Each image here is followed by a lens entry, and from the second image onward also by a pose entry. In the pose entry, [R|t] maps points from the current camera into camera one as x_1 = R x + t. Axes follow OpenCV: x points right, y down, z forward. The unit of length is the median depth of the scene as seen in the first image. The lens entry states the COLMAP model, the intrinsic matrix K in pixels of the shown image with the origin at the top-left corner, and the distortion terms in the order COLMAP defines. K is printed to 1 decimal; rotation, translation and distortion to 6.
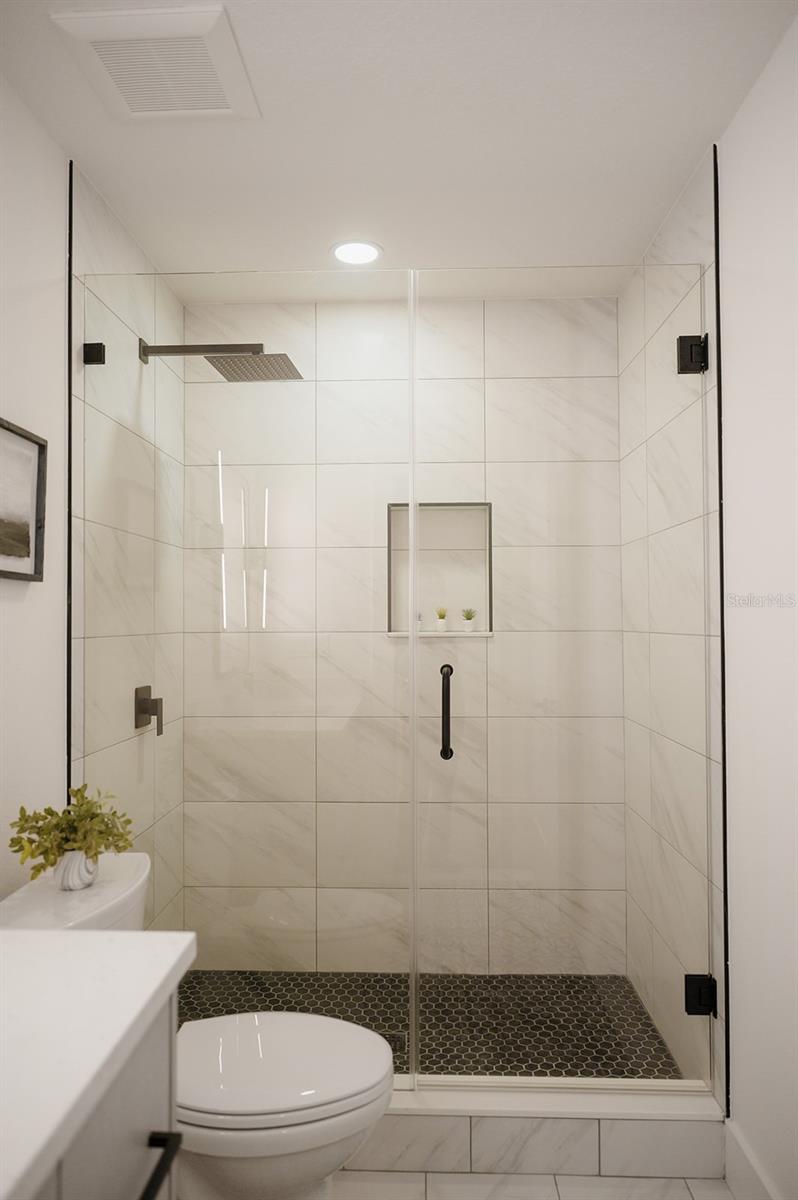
lens RADIAL K [[816.8, 0, 399.0], [0, 816.8, 600.0], [0, 0, 1]] dist [-0.002348, -0.001262]
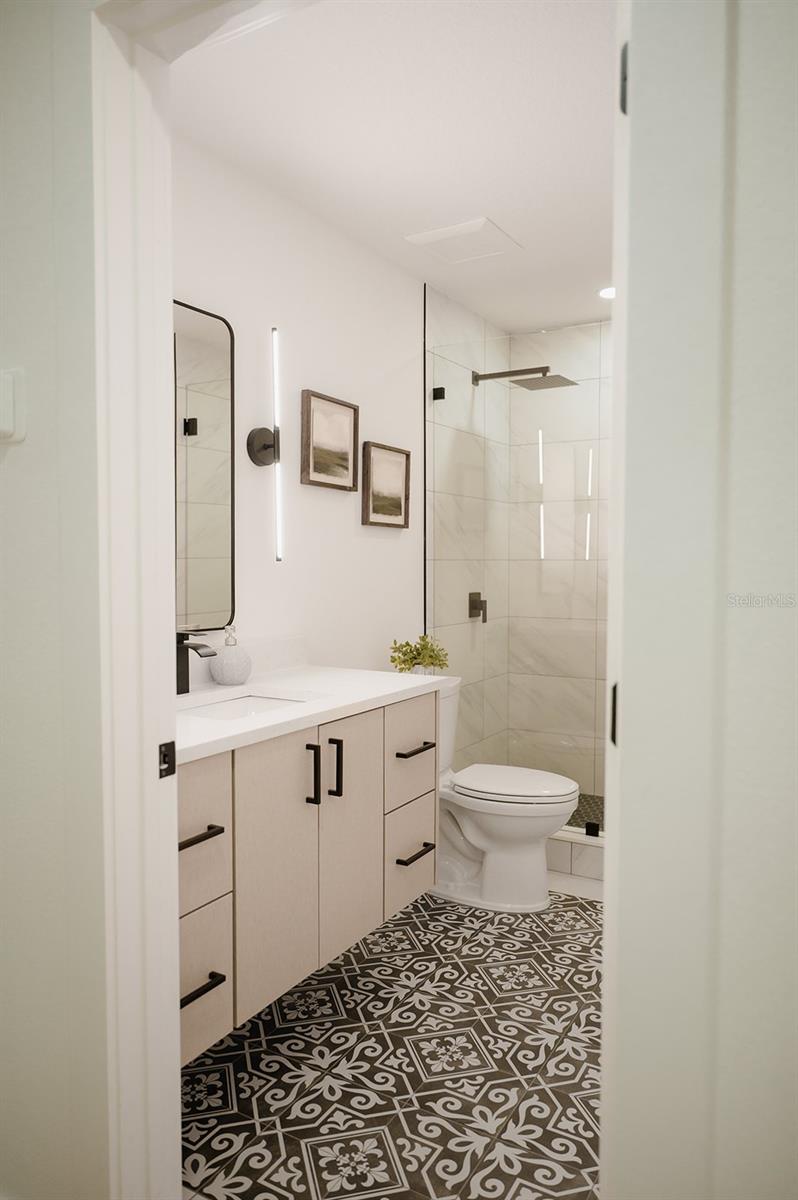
lens RADIAL K [[816.8, 0, 399.0], [0, 816.8, 600.0], [0, 0, 1]] dist [-0.002348, -0.001262]
pose [[0.882826, 0.028072, -0.468860, 0.302643], [0.007269, 0.997276, 0.073396, 0.002521], [0.469643, -0.068204, 0.880218, -0.473424]]
